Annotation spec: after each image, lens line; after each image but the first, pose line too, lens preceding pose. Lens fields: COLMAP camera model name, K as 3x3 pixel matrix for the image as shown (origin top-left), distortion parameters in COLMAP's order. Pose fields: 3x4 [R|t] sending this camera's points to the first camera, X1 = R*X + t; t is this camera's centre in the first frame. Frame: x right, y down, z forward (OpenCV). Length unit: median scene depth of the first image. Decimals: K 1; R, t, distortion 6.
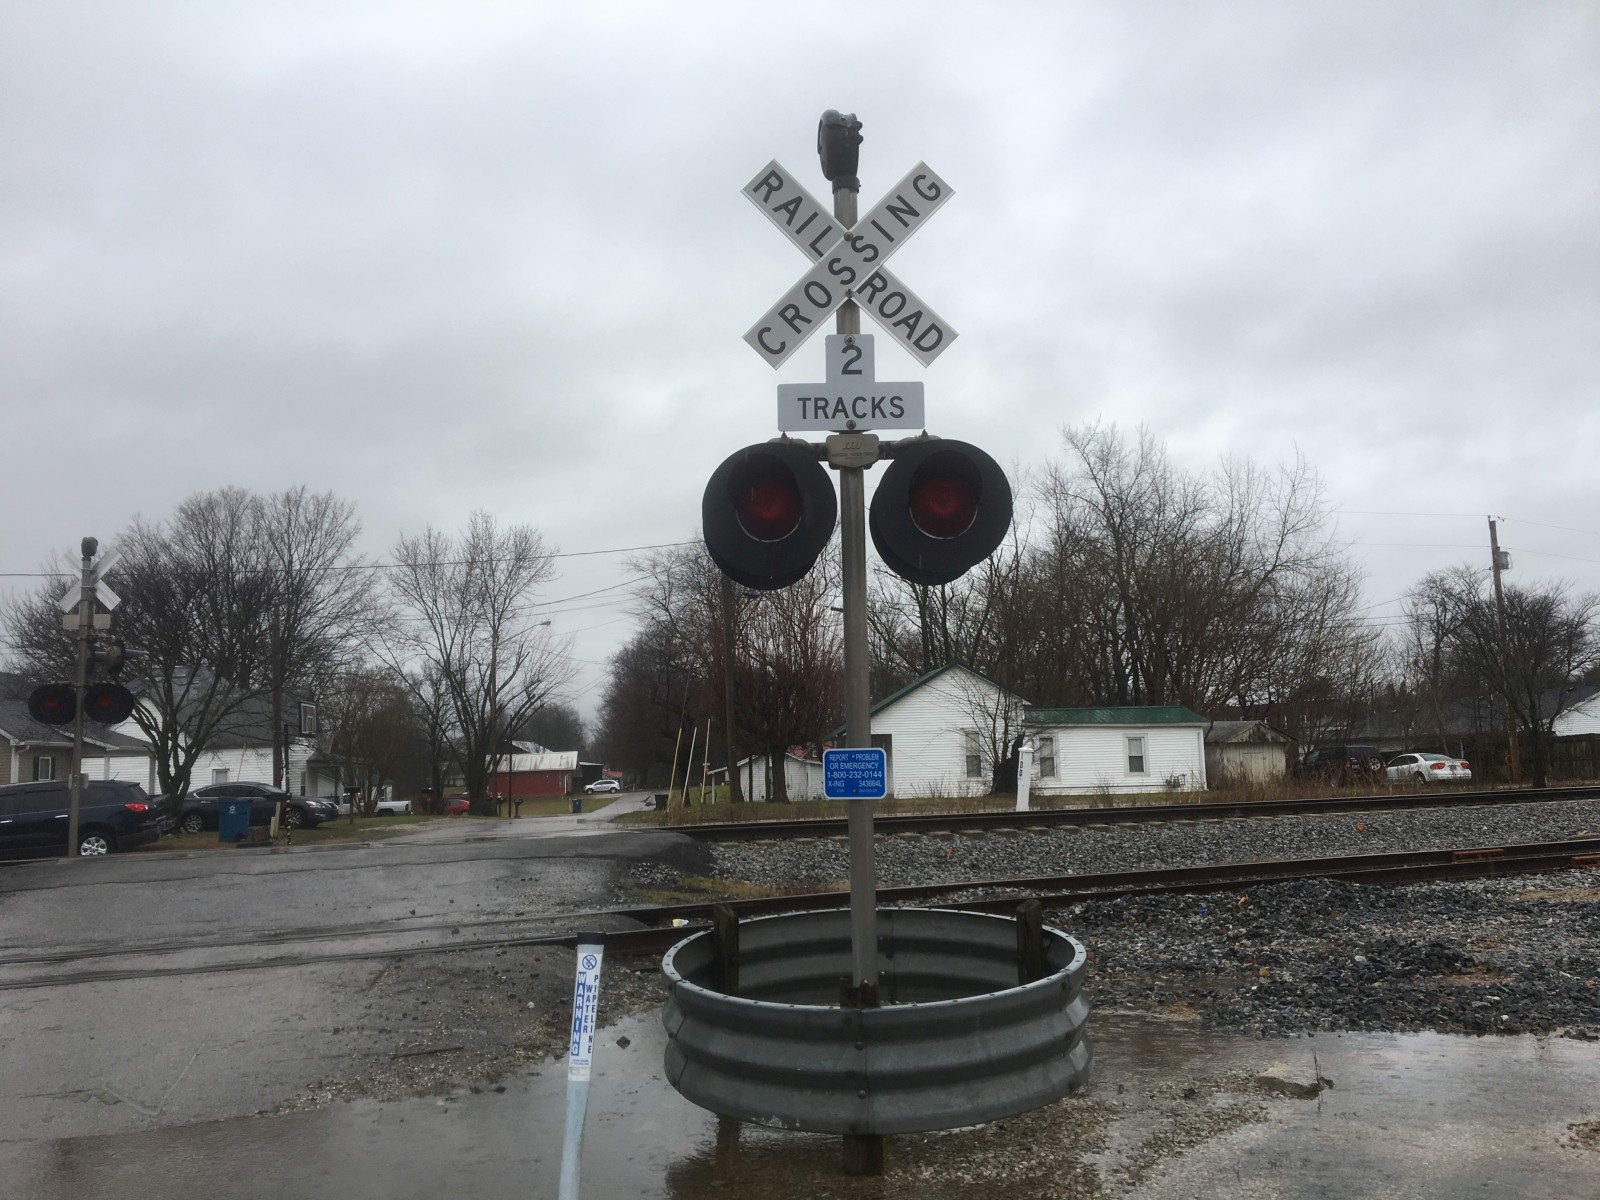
lens RADIAL K [[1363.5, 0, 778.0], [0, 1363.5, 594.5], [0, 0, 1]] dist [0.118283, -0.204967]
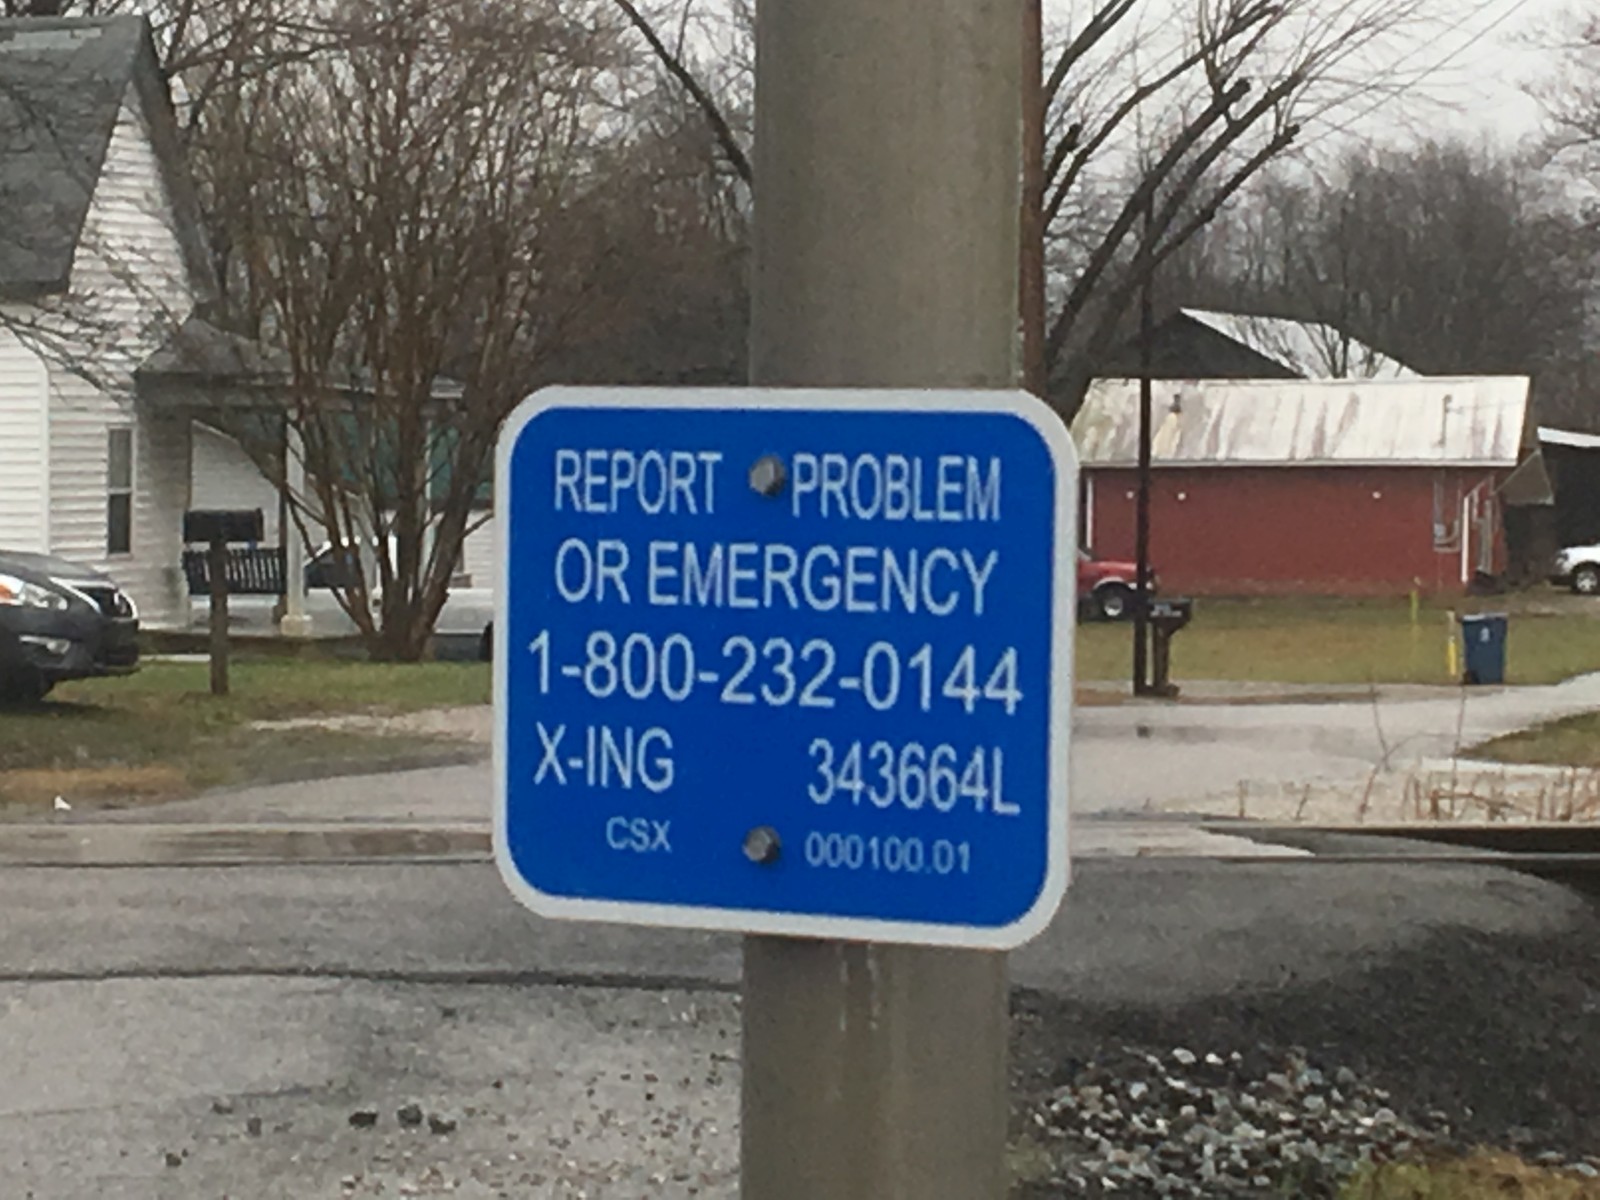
lens RADIAL K [[6831.0, 0, 800.0], [0, 6831.0, 600.0], [0, 0, 1]] dist [-0.049129, 0.576090]
pose [[0.965984, 0.039500, -0.255567, 0.055387], [-0.001851, 0.989297, 0.145907, 0.018854], [0.258594, -0.140471, 0.955718, 0.176743]]
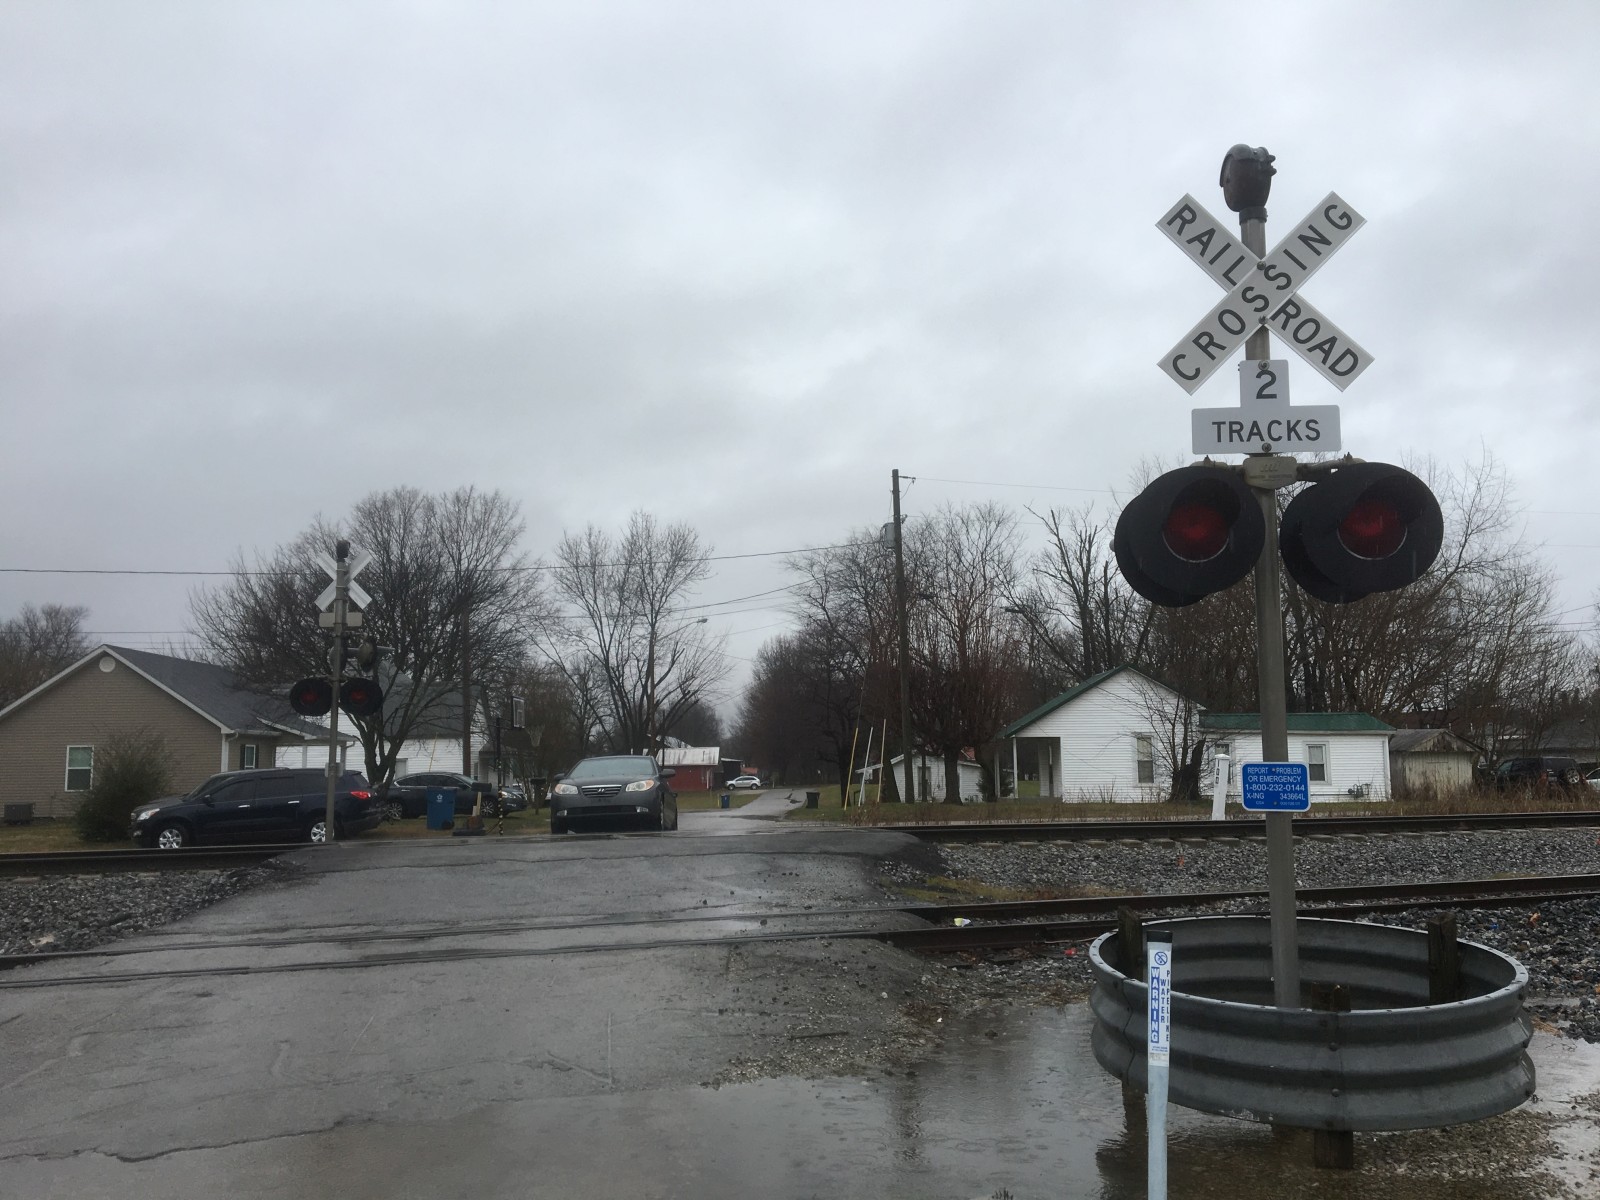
lens RADIAL K [[1370.2, 0, 775.5], [0, 1370.2, 591.9], [0, 0, 1]] dist [0.106657, -0.190593]
pose [[0.995230, 0.006563, -0.097336, -0.068935], [-0.006564, 0.999978, 0.000305, -0.004268], [0.097335, 0.000336, 0.995252, -0.024754]]
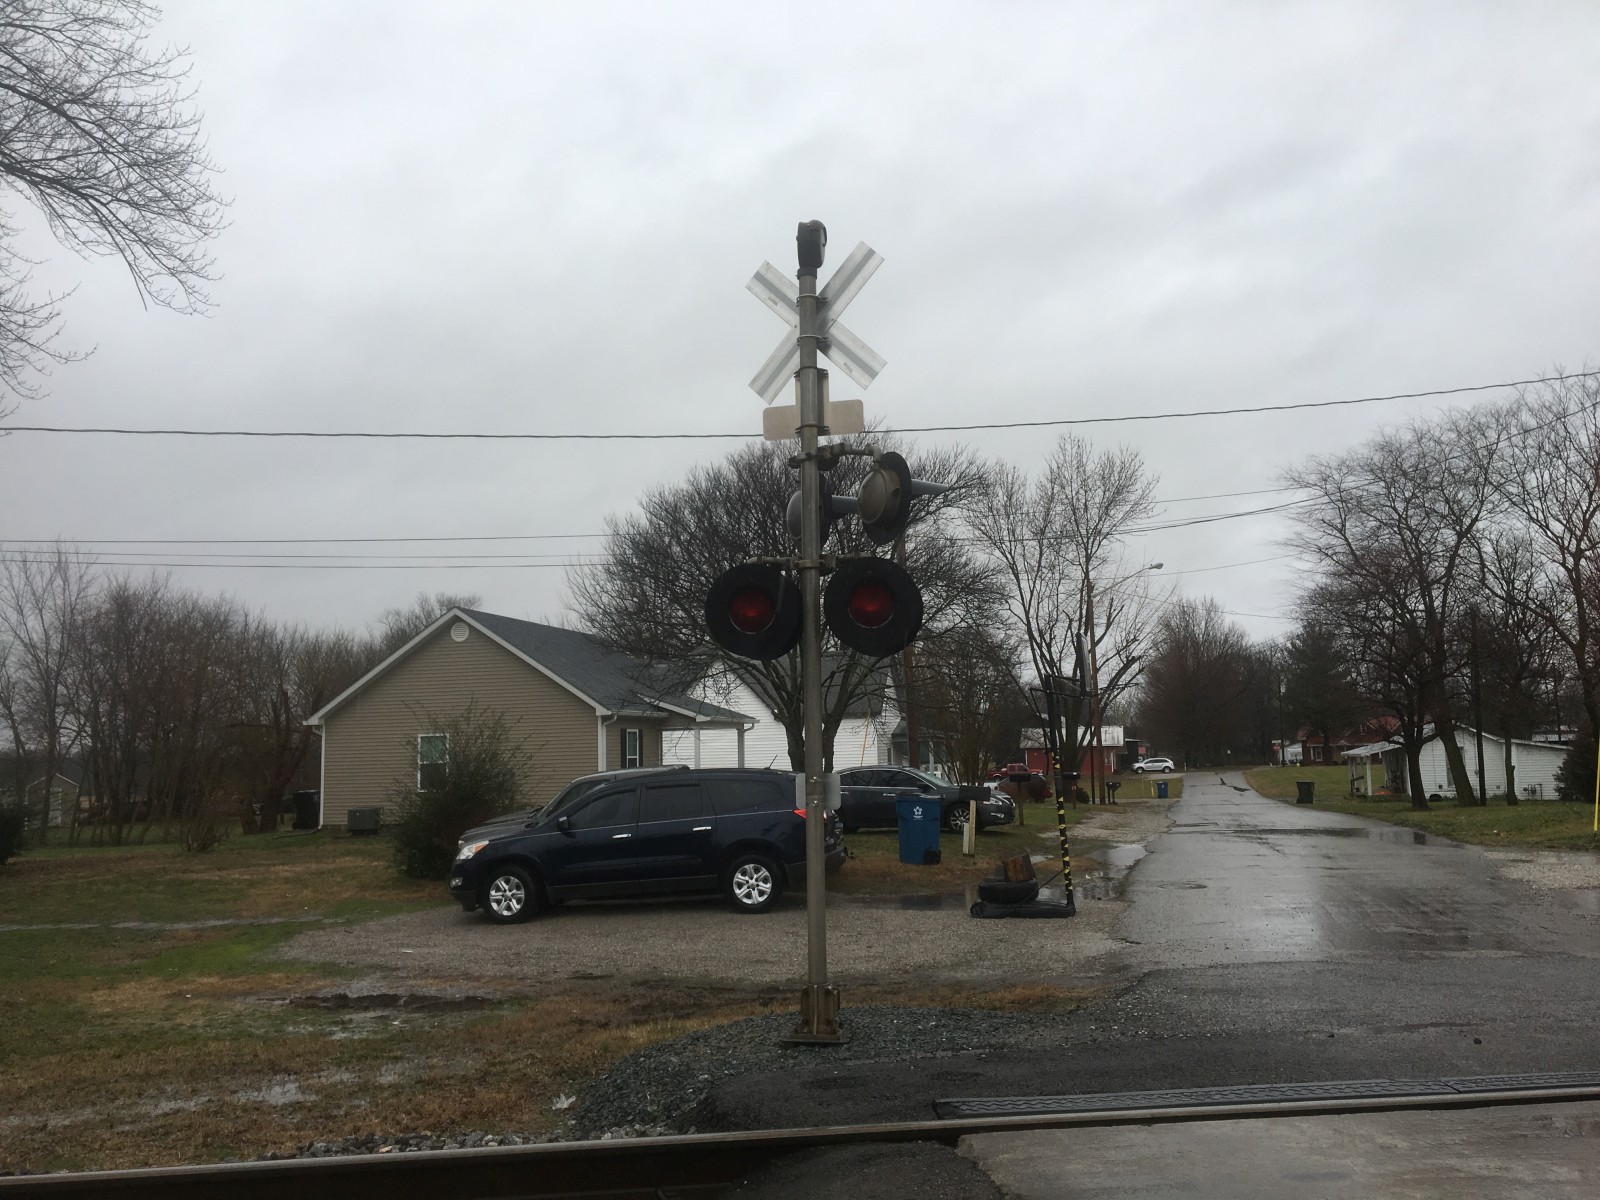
lens RADIAL K [[1363.5, 0, 778.0], [0, 1363.5, 594.5], [0, 0, 1]] dist [0.118283, -0.204967]
pose [[0.938150, -0.032027, -0.344744, -0.407916], [0.038451, 0.999191, 0.011811, 0.077408], [0.344087, -0.024336, 0.938622, 0.674927]]
